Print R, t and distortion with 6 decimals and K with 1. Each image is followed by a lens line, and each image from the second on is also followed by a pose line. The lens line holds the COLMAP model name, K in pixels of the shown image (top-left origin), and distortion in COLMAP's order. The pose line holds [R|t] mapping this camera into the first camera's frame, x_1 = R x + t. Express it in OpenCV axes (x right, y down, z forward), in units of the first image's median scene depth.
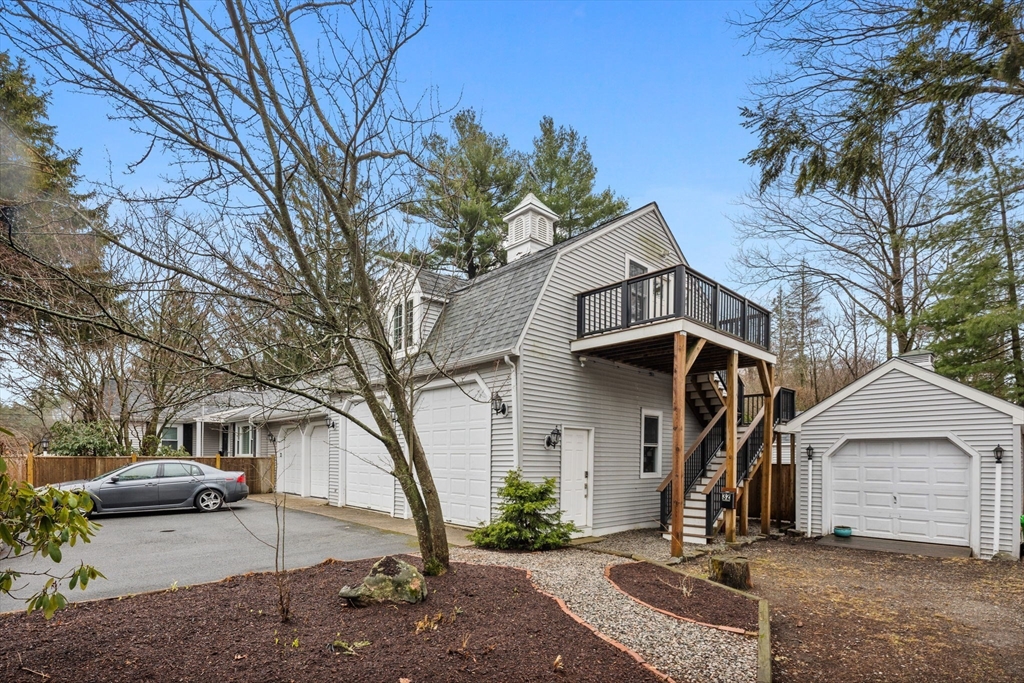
lens RADIAL K [[512.6, 0, 516.6], [0, 512.6, 459.2], [0, 0, 1]] dist [0.007255, -0.004247]
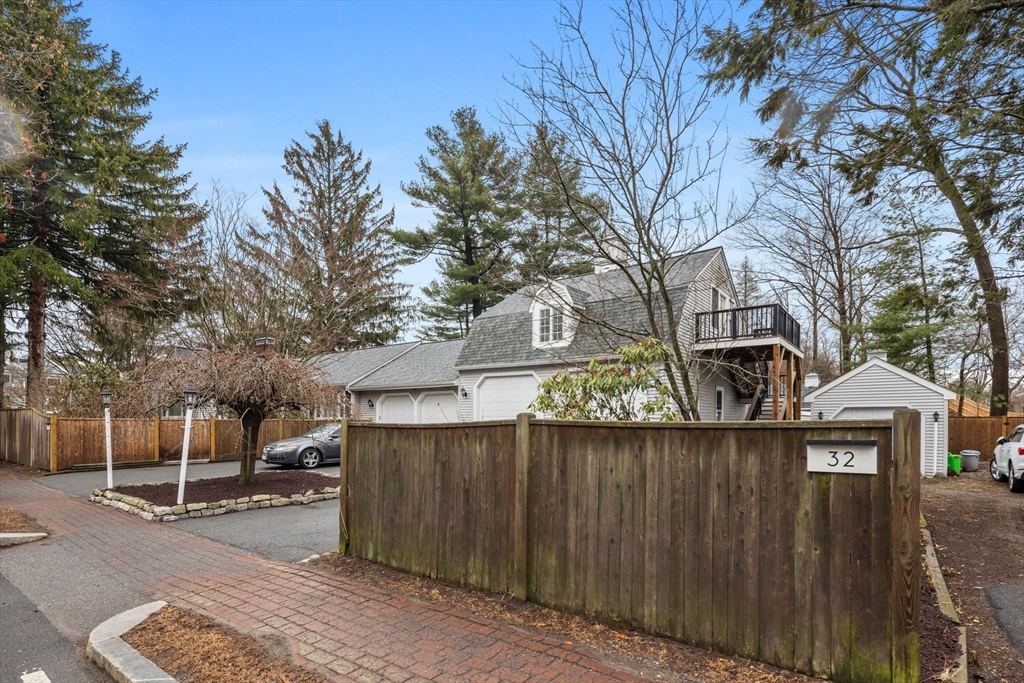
lens RADIAL K [[512.6, 0, 511.9], [0, 512.6, 421.7], [0, 0, 1]] dist [0.007255, -0.004247]
pose [[0.987868, -0.002932, 0.155269, -0.334773], [0.002860, 0.999996, 0.000686, 0.000712], [-0.155270, -0.000234, 0.987872, -0.217880]]
